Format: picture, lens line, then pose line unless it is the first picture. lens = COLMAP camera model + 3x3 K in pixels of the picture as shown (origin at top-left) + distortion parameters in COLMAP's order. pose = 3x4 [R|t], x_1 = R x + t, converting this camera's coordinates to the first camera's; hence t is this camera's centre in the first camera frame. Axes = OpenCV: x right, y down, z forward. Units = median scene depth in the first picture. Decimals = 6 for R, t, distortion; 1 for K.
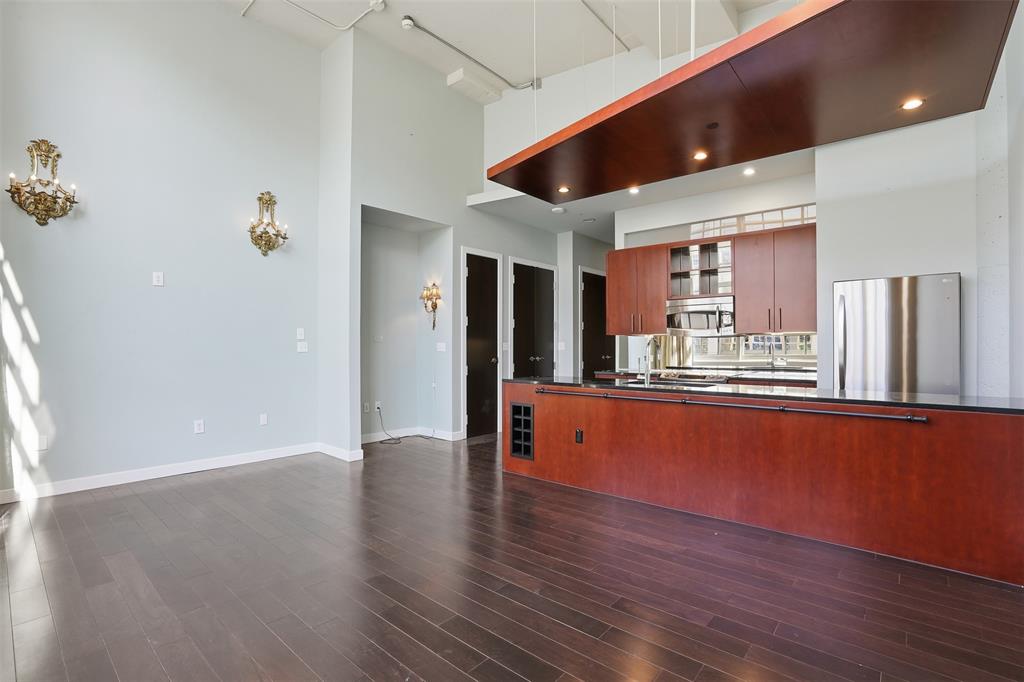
lens RADIAL K [[477.2, 0, 509.2], [0, 477.2, 349.9], [0, 0, 1]] dist [-0.049708, 0.014887]
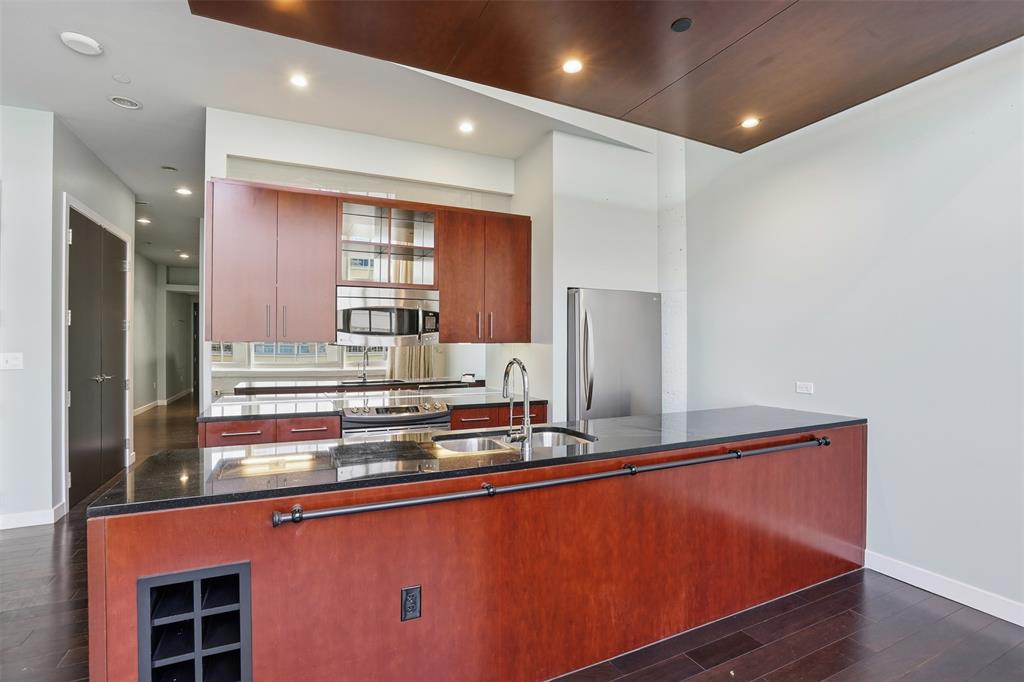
lens RADIAL K [[477.2, 0, 509.2], [0, 477.2, 349.9], [0, 0, 1]] dist [-0.049708, 0.014887]
pose [[0.407695, -0.006590, 0.913094, -0.167862], [0.004875, 0.999975, 0.005040, -0.031764], [-0.913105, 0.002396, 0.407717, 0.703607]]
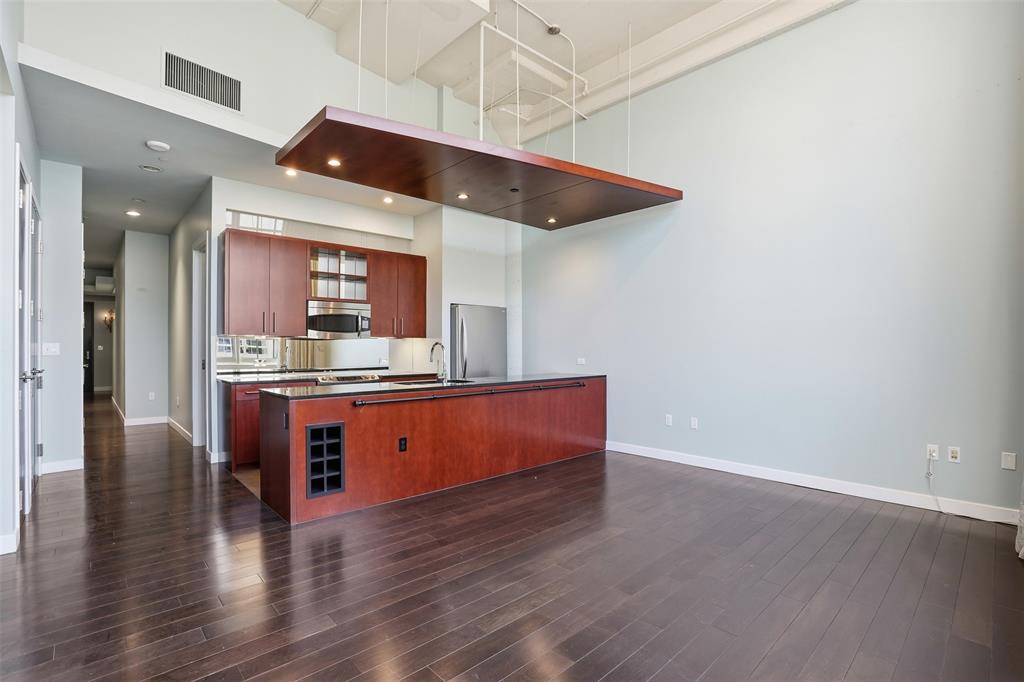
lens RADIAL K [[477.2, 0, 509.2], [0, 477.2, 349.9], [0, 0, 1]] dist [-0.049708, 0.014887]
pose [[0.114905, -0.003312, 0.993371, -0.707543], [0.008010, 0.999965, 0.002408, -0.006085], [-0.993344, 0.007680, 0.114927, 0.628899]]
